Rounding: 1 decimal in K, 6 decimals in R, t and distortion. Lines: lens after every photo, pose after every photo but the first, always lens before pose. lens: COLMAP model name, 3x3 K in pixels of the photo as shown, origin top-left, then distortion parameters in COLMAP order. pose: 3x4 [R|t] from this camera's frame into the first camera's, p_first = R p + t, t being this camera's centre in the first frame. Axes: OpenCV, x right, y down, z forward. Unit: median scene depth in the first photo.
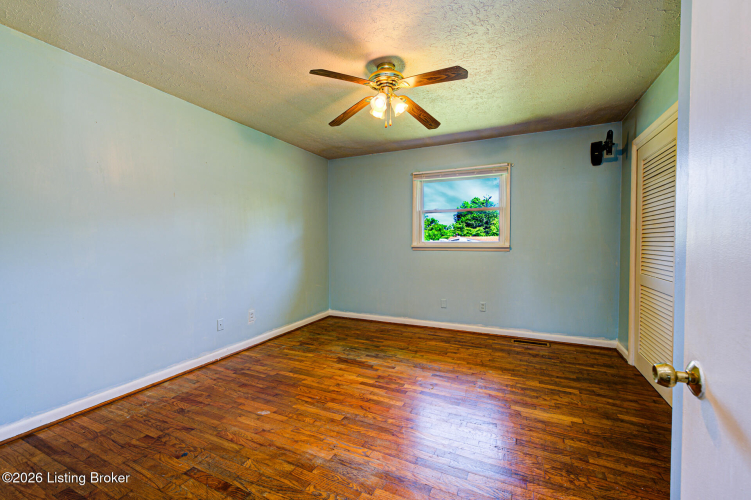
lens RADIAL K [[312.2, 0, 375.5], [0, 312.2, 250.0], [0, 0, 1]] dist [-0.001101, -0.000005]
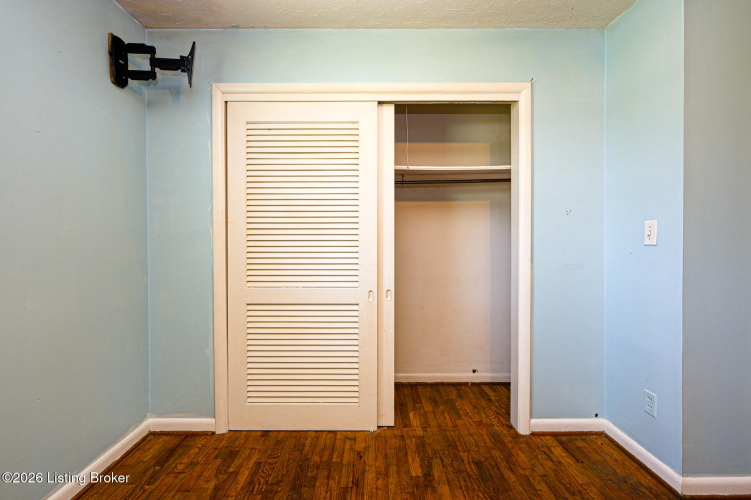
lens RADIAL K [[312.2, 0, 375.5], [0, 312.2, 250.0], [0, 0, 1]] dist [-0.001101, -0.000005]
pose [[-0.427839, -0.010348, 0.903796, 0.153119], [0.027590, 0.999319, 0.024502, -0.025797], [-0.903434, 0.035419, -0.427262, 1.390010]]
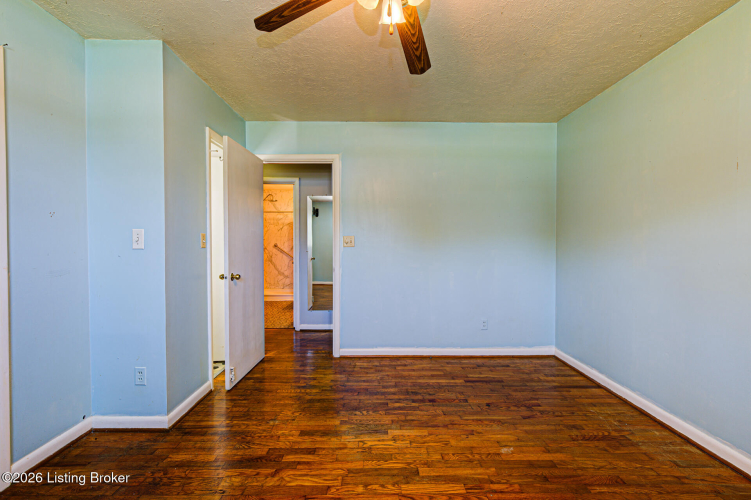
lens RADIAL K [[312.2, 0, 375.5], [0, 312.2, 250.0], [0, 0, 1]] dist [-0.001101, -0.000005]
pose [[-0.899436, 0.007763, -0.436985, 0.325890], [-0.010090, 0.999207, 0.038518, -0.041251], [0.436937, 0.039053, -0.898644, 1.627522]]
